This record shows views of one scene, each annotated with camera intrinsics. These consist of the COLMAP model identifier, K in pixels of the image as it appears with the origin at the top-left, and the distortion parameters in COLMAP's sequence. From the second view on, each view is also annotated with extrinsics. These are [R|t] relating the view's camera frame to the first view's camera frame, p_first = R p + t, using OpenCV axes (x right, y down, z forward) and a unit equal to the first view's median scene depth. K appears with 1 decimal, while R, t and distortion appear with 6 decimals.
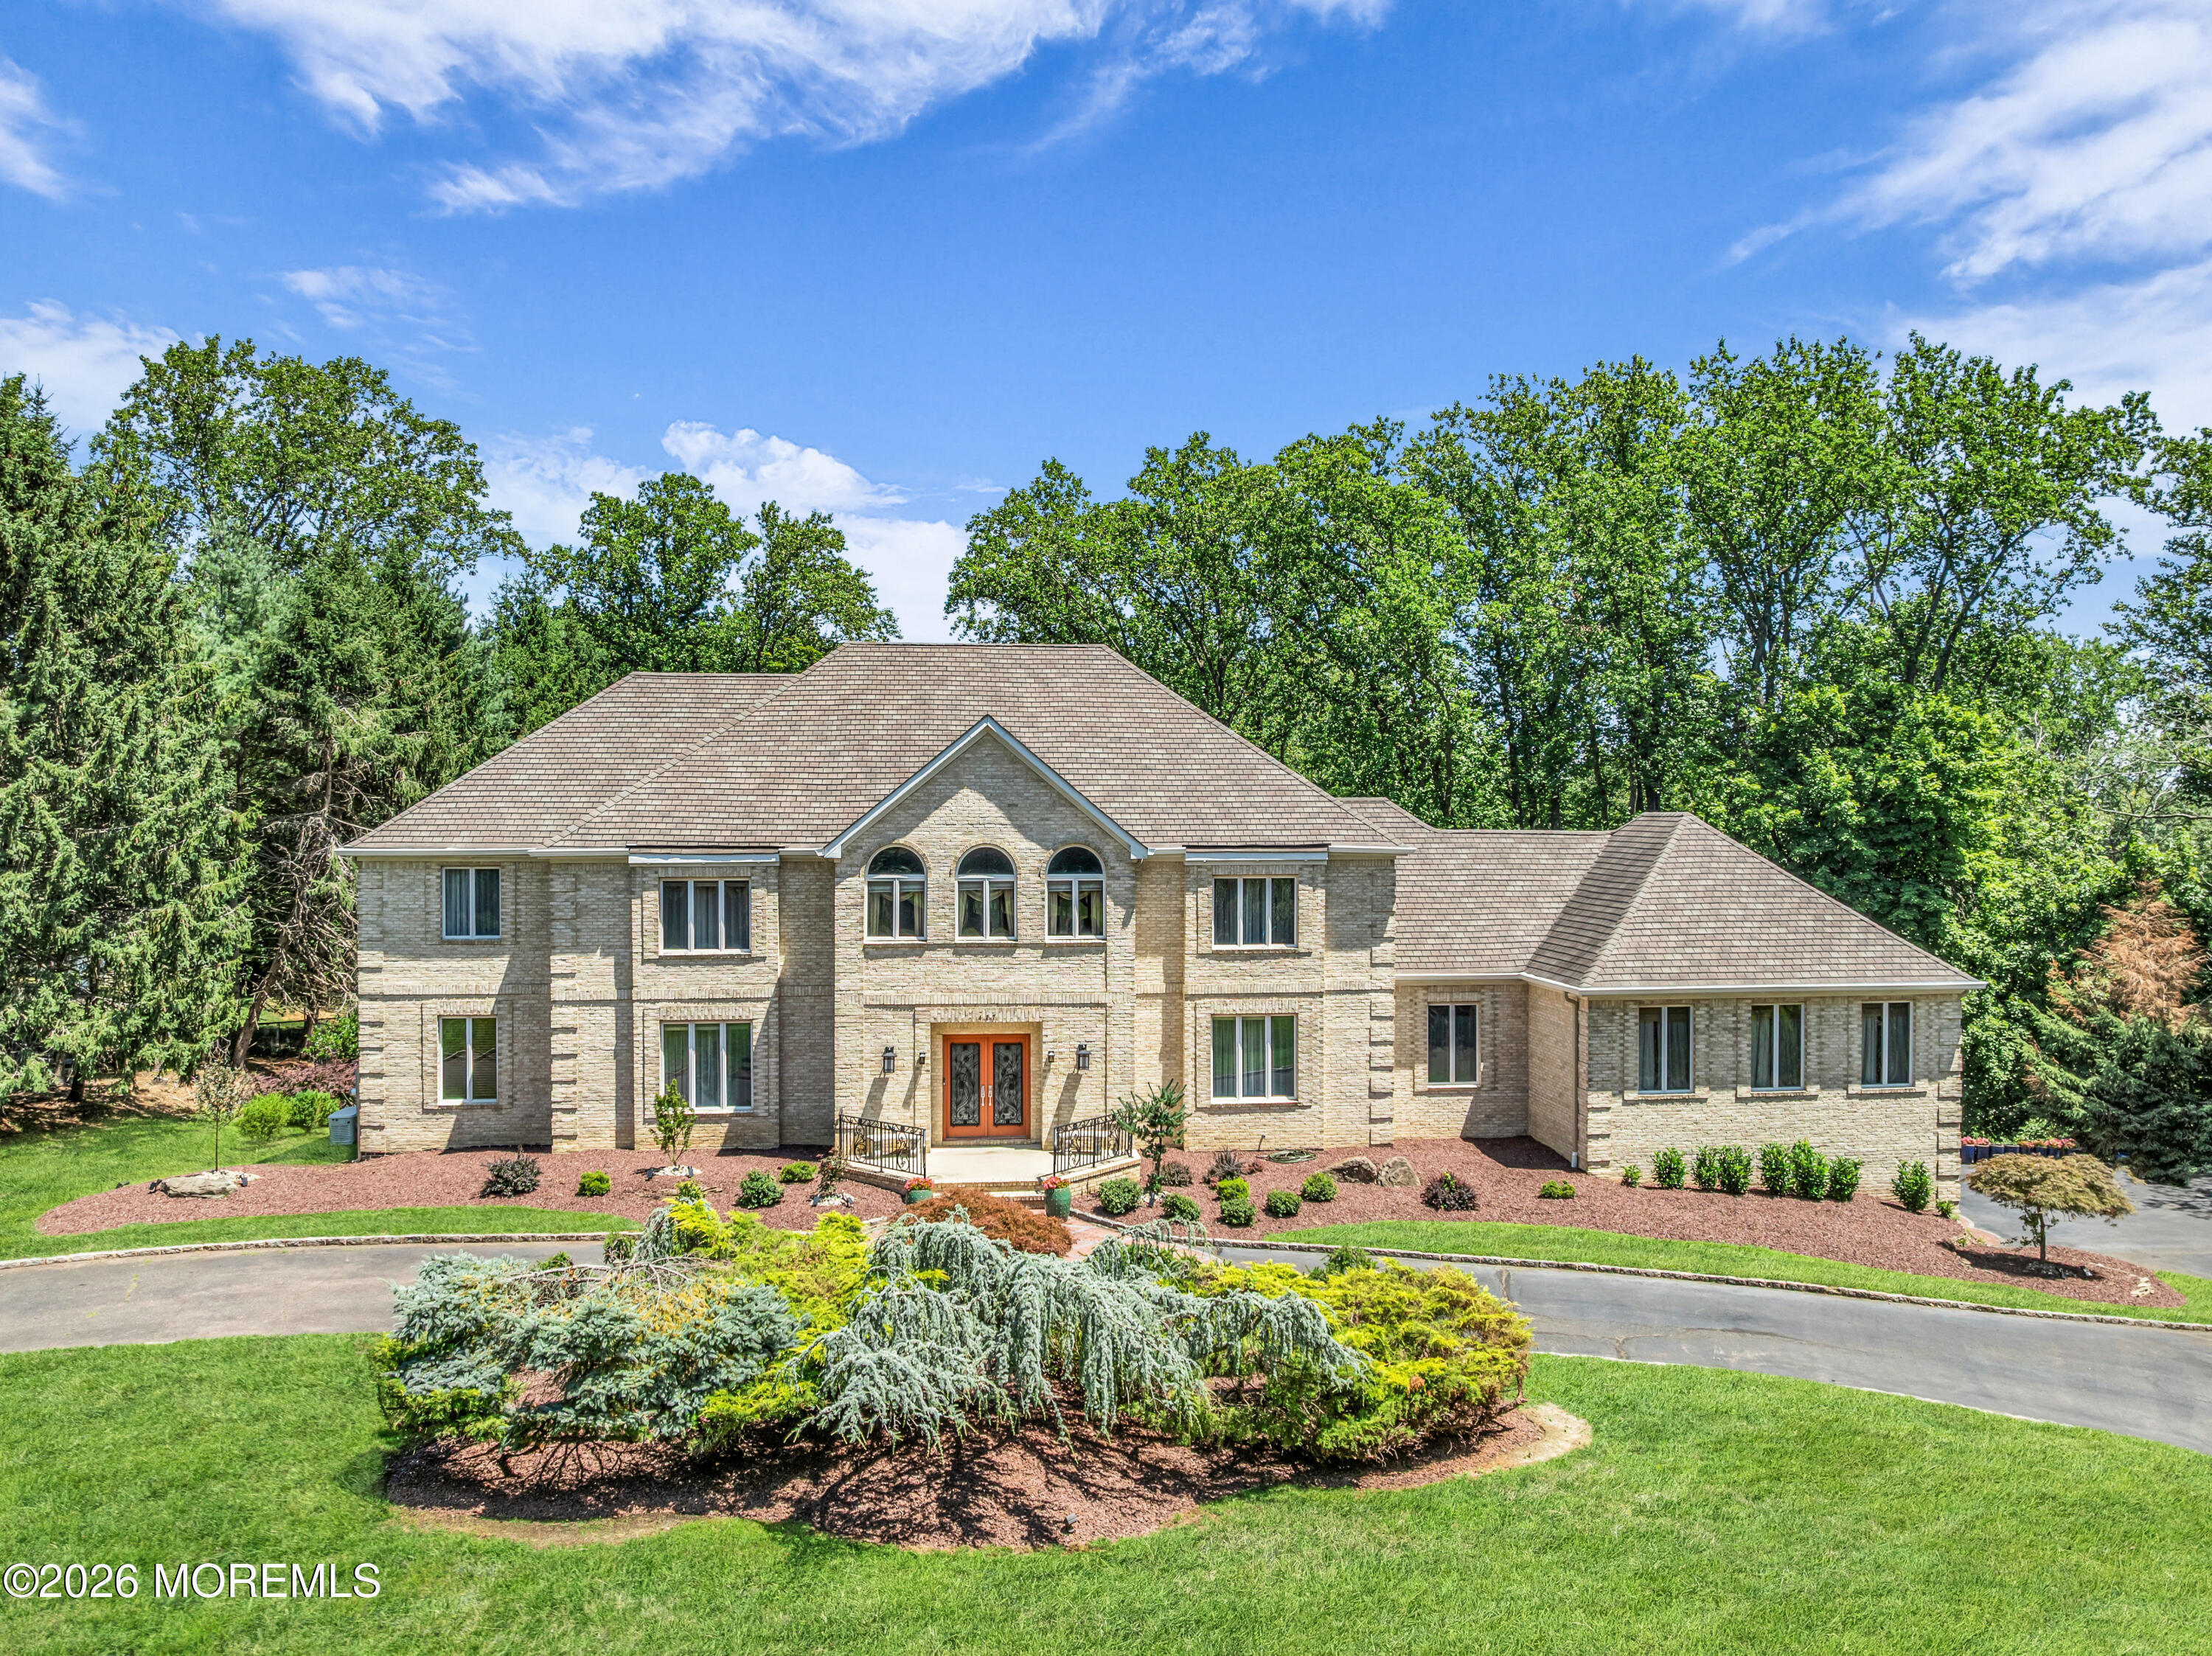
lens RADIAL K [[1595.6, 0, 1108.4], [0, 1595.6, 829.9], [0, 0, 1]] dist [-0.030278, -0.008054]
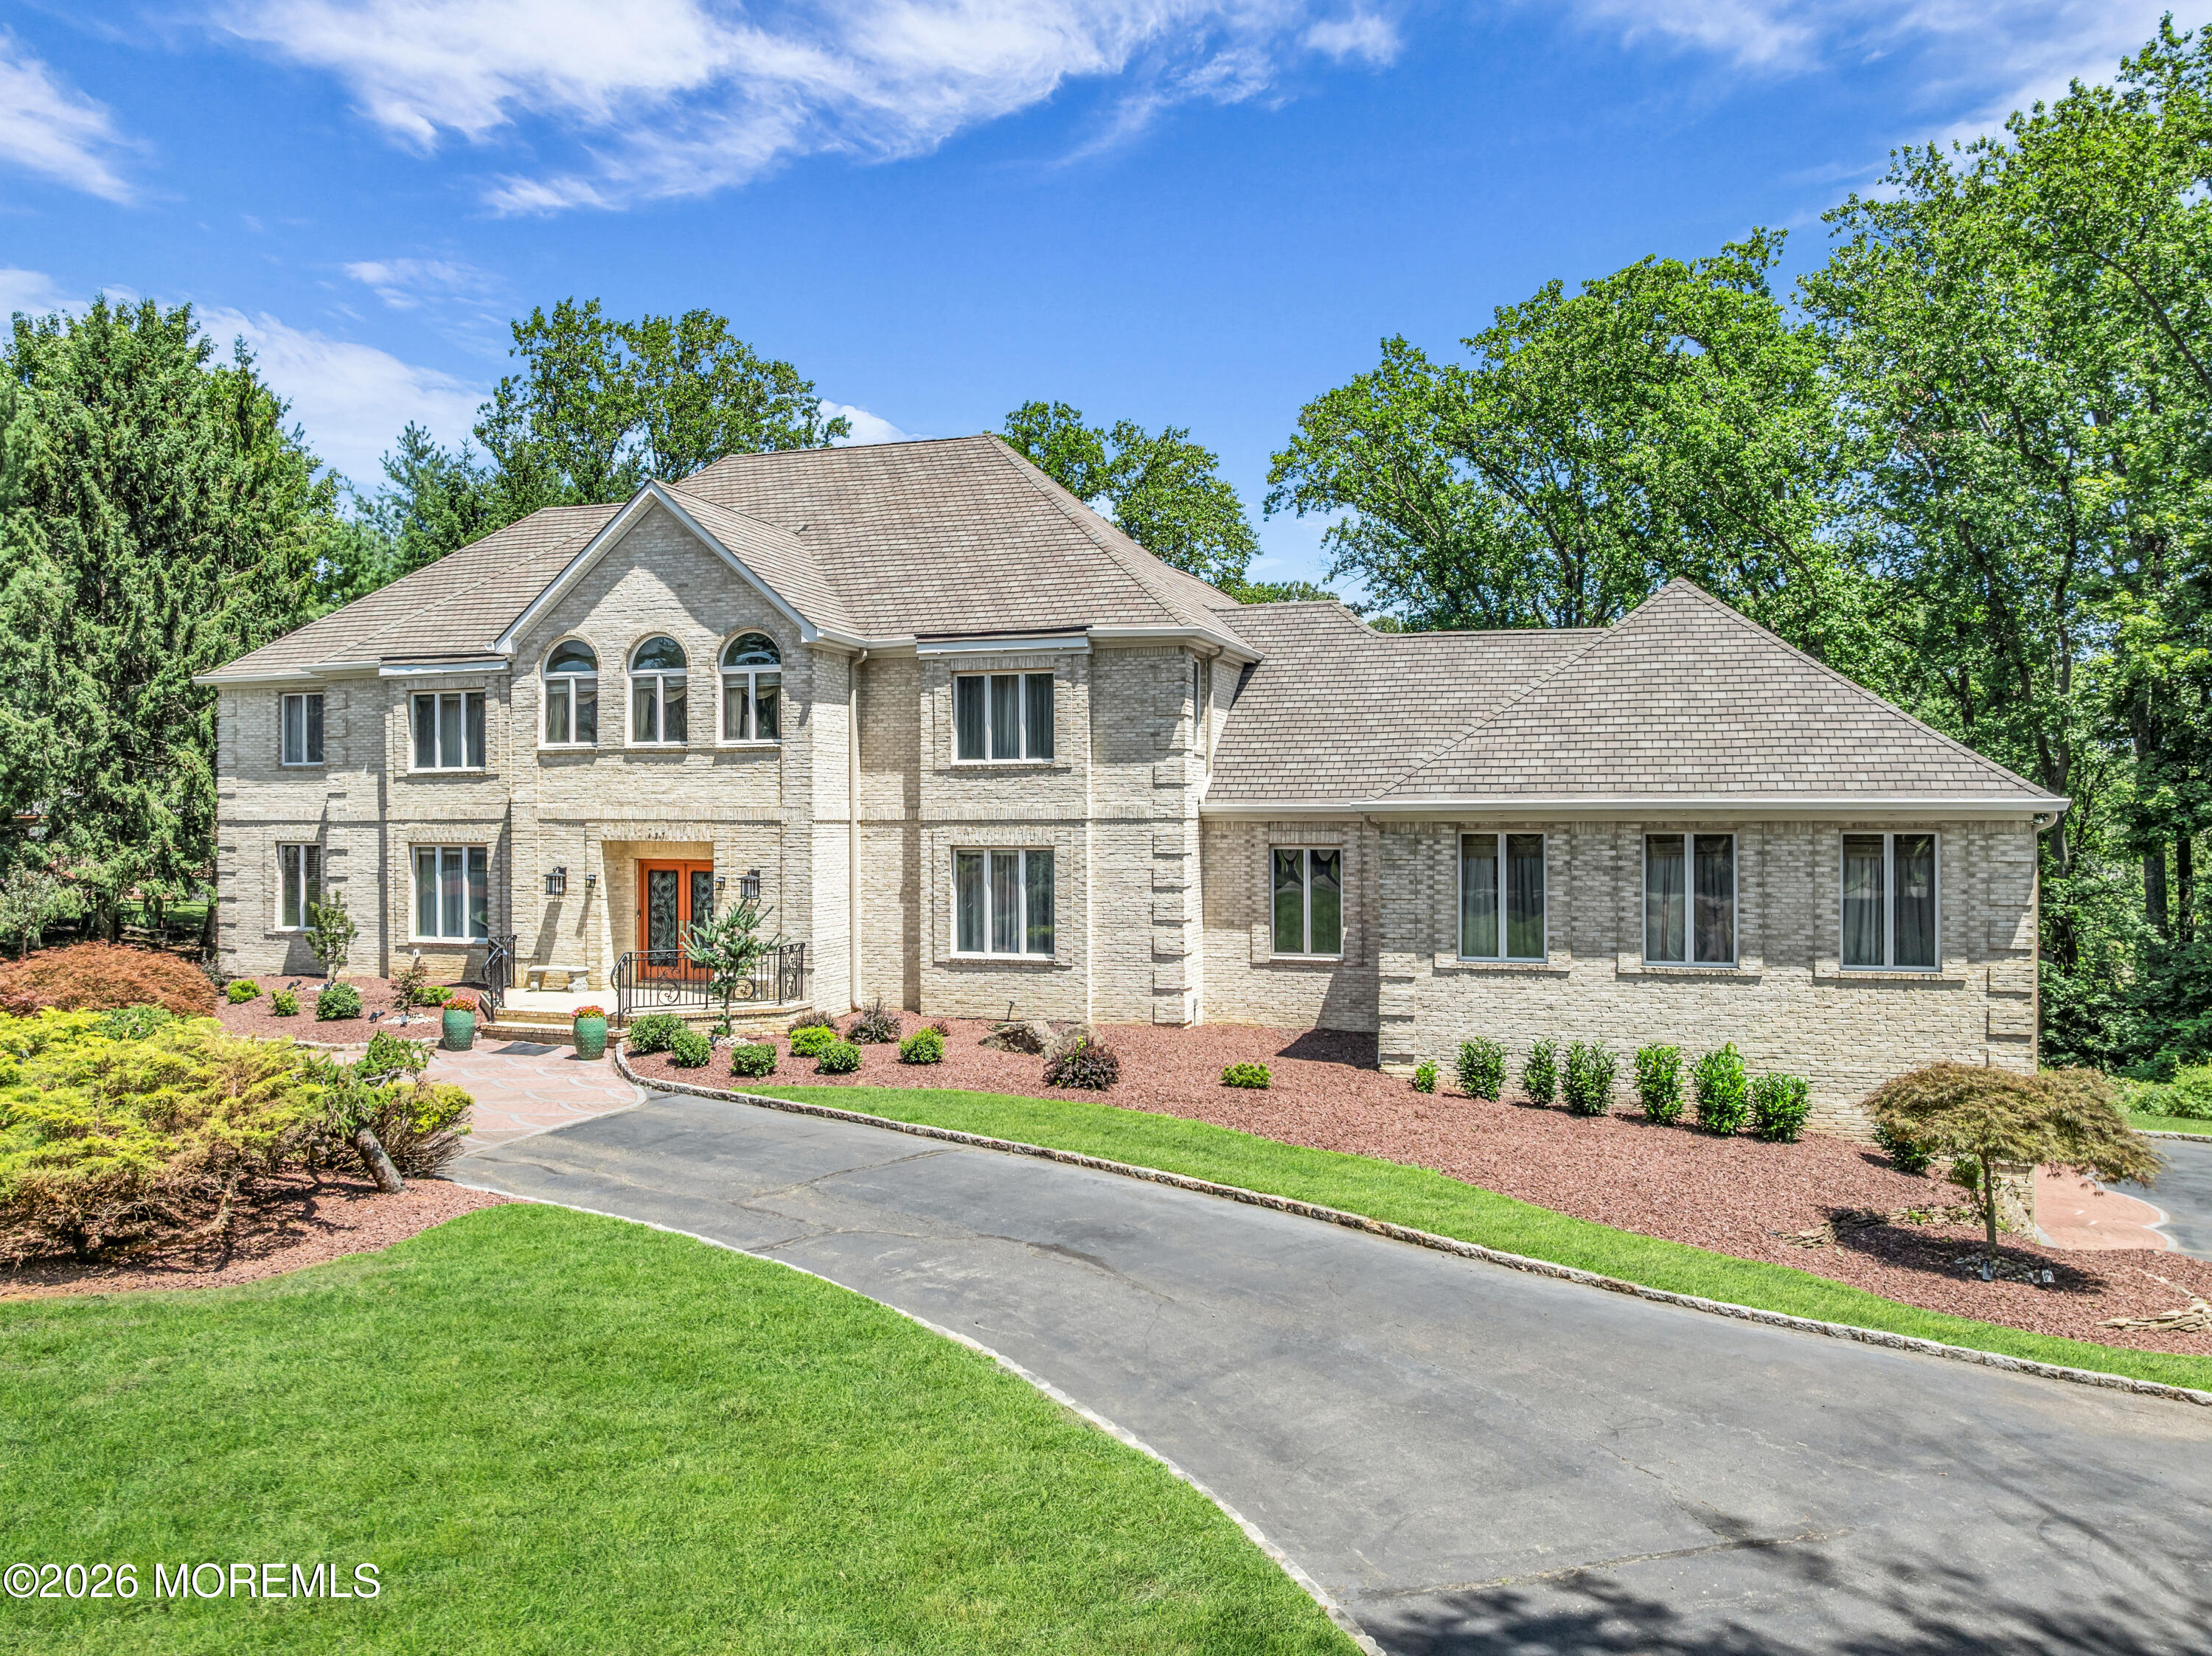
lens RADIAL K [[1591.9, 0, 1103.1], [0, 1591.9, 819.7], [0, 0, 1]] dist [-0.031648, -0.006790]
pose [[0.909596, -0.000416, -0.415493, 0.479008], [-0.000383, 0.999998, -0.001840, 0.107299], [0.415493, 0.001833, 0.909594, 0.316800]]
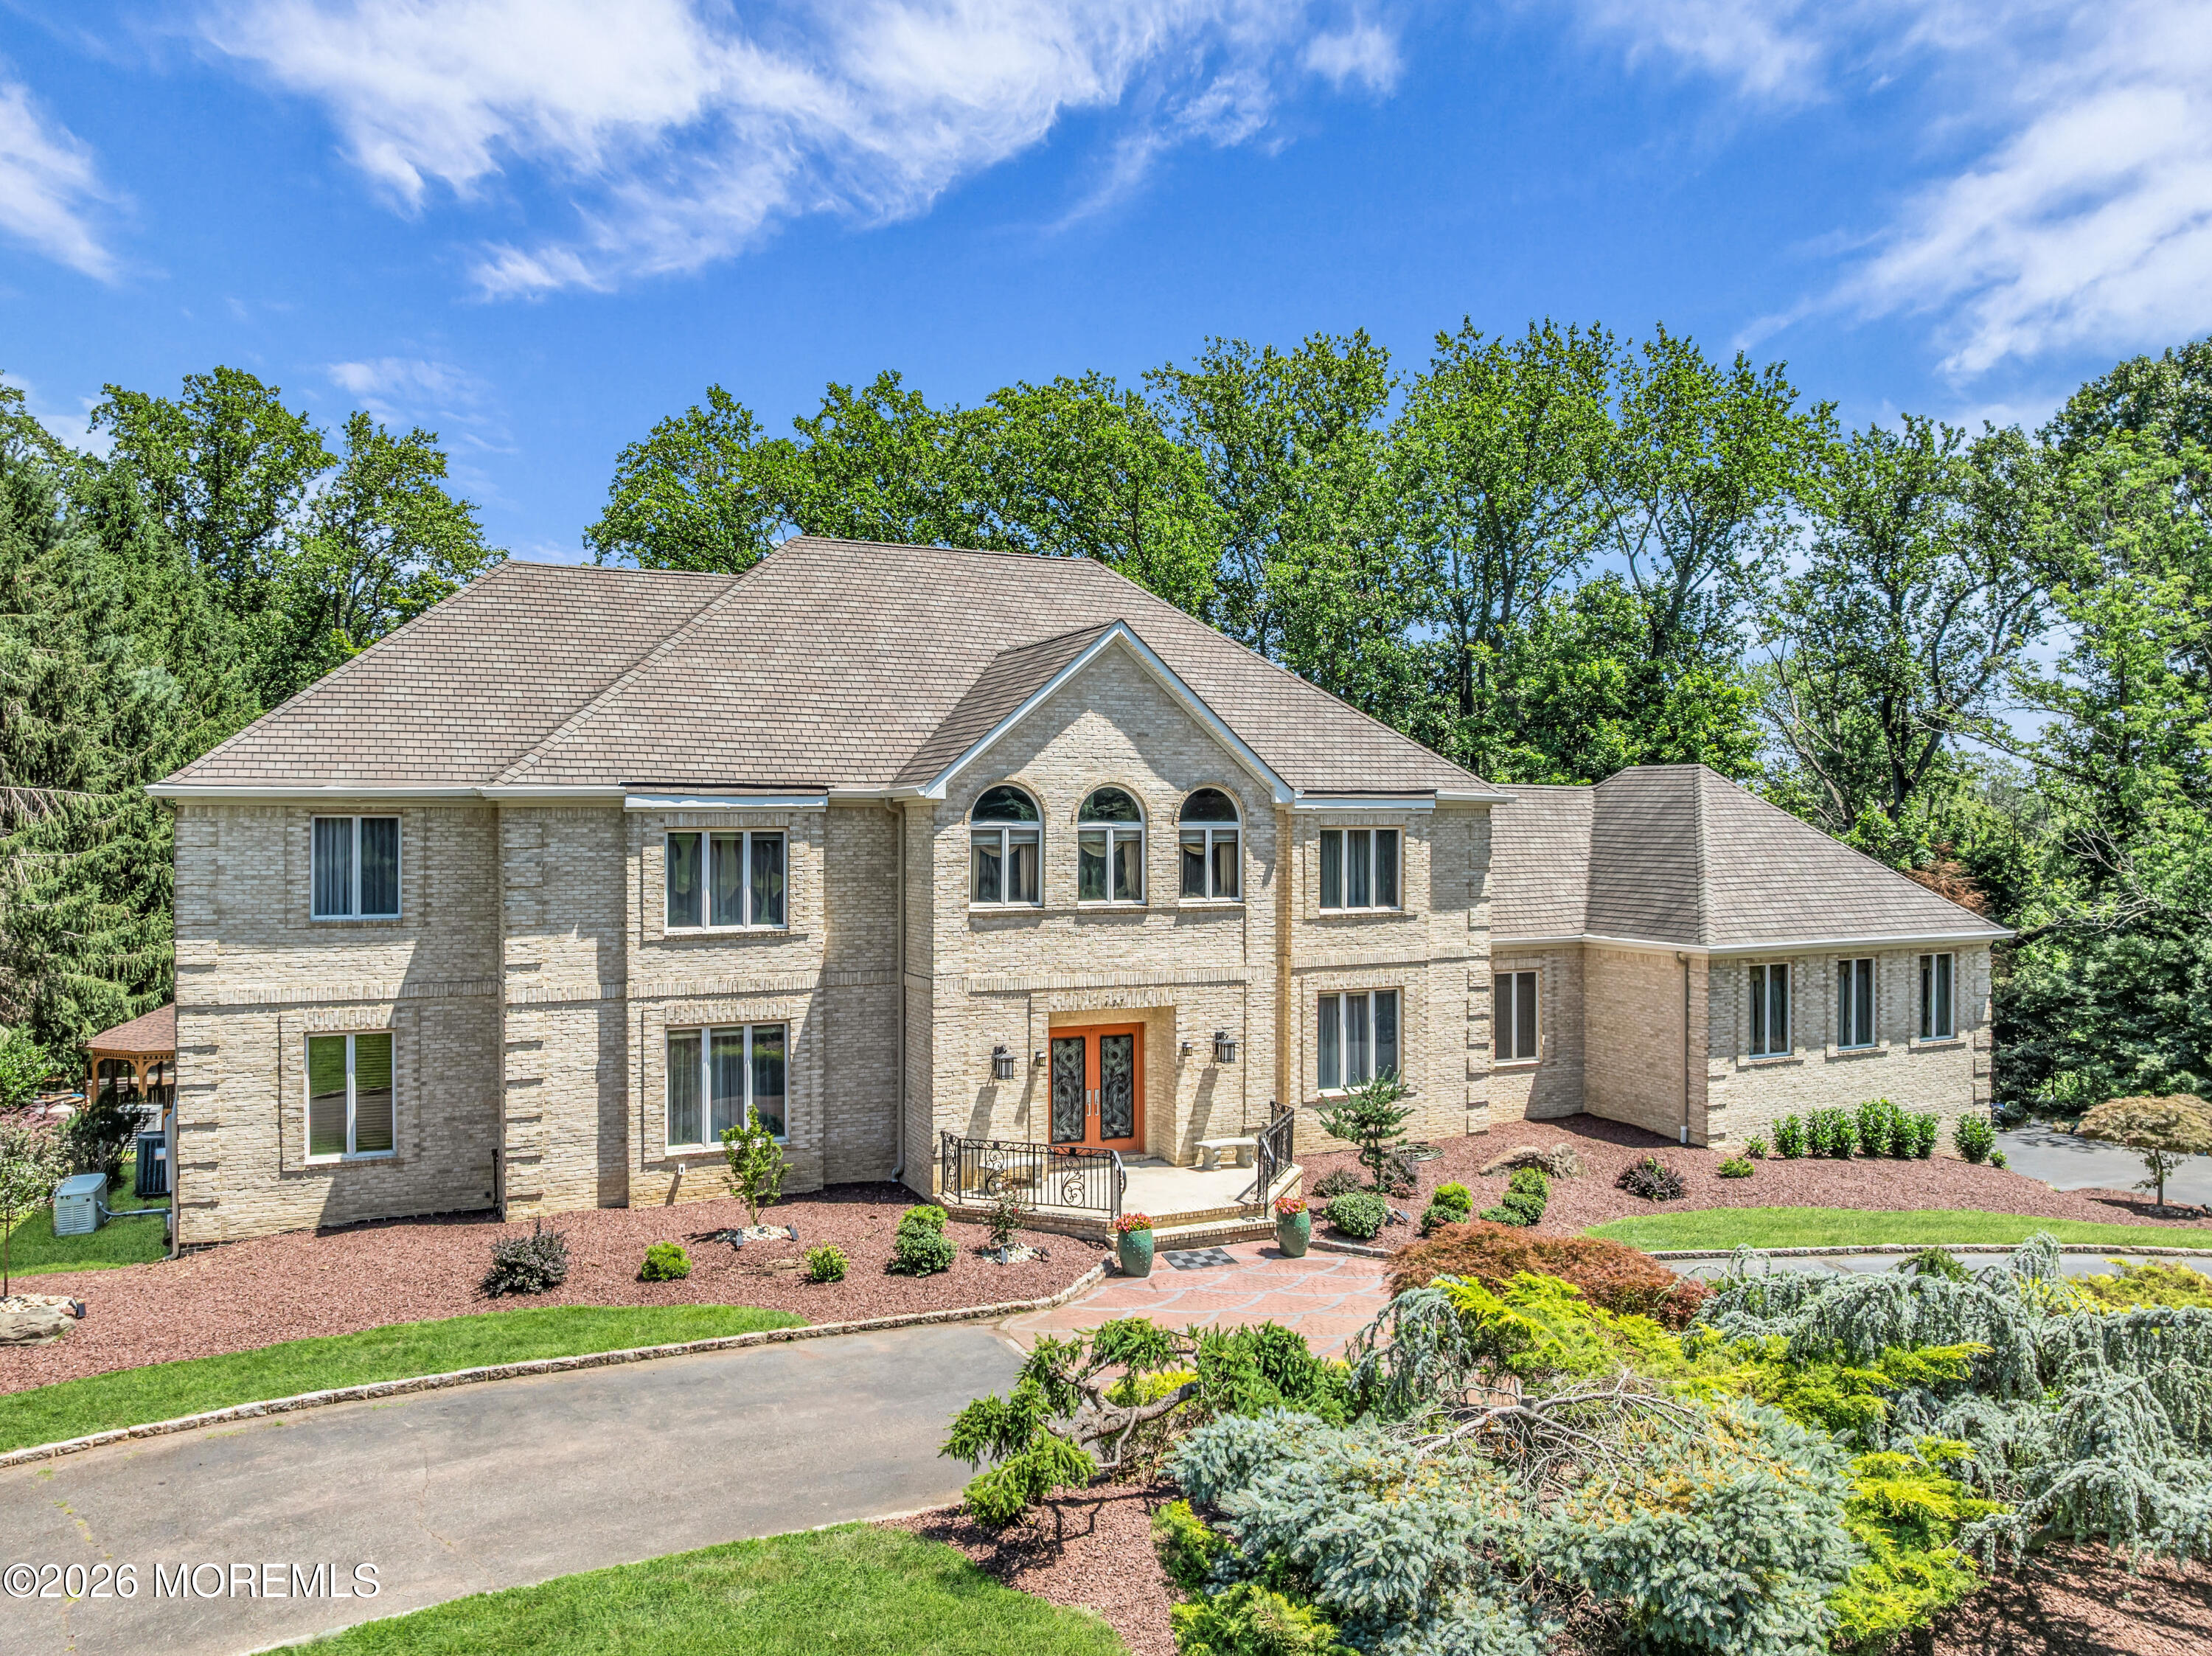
lens RADIAL K [[1591.9, 0, 1103.1], [0, 1591.9, 819.7], [0, 0, 1]] dist [-0.031648, -0.006790]
pose [[0.942005, 0.000454, 0.335599, -0.334644], [0.000974, 0.999991, -0.004086, 0.029387], [-0.335598, 0.004175, 0.941996, 0.253391]]
